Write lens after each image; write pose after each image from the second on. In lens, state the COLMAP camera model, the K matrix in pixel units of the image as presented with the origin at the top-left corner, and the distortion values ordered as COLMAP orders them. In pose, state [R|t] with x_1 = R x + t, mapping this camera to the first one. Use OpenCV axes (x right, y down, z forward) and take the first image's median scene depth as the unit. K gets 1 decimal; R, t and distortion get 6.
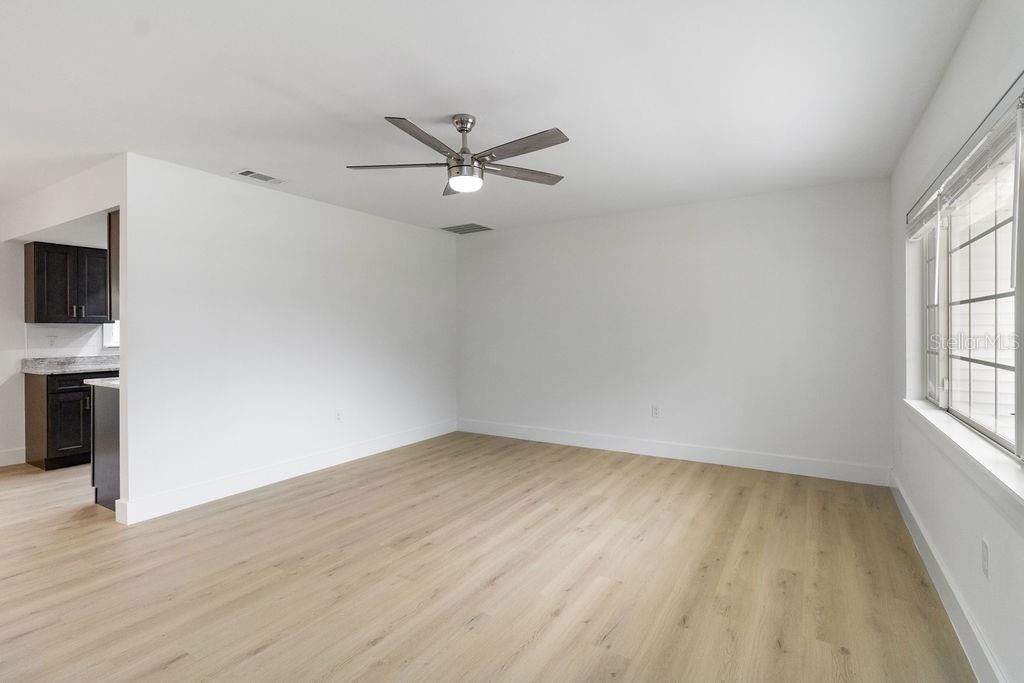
lens RADIAL K [[481.1, 0, 515.8], [0, 481.1, 332.2], [0, 0, 1]] dist [0.001469, 0.000221]
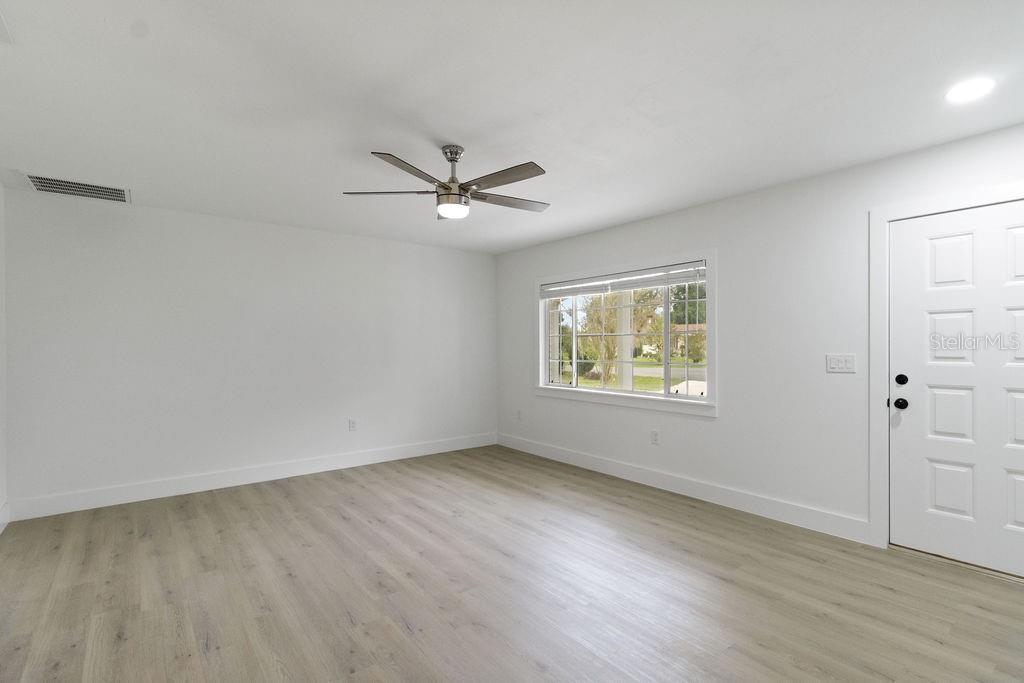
lens RADIAL K [[485.1, 0, 513.4], [0, 485.1, 356.8], [0, 0, 1]] dist [0.000294, -0.000125]
pose [[0.346398, -0.012017, 0.938011, -0.844599], [0.005221, 0.999927, 0.010883, 0.000527], [-0.938073, 0.001128, 0.346436, 0.397379]]
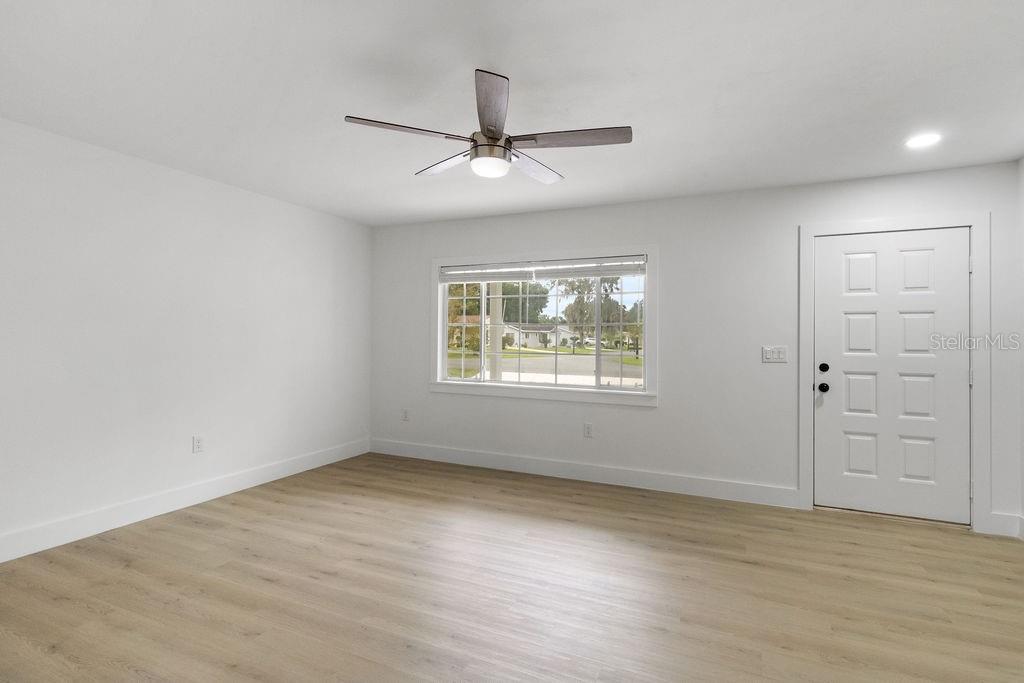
lens RADIAL K [[501.8, 0, 512.0], [0, 501.8, 341.5], [0, 0, 1]] dist [0.000134, 0.000345]
pose [[-0.122043, -0.000739, 0.992525, -0.786167], [-0.001493, 0.999999, 0.000561, -0.001948], [-0.992524, -0.001414, -0.122044, 0.841969]]
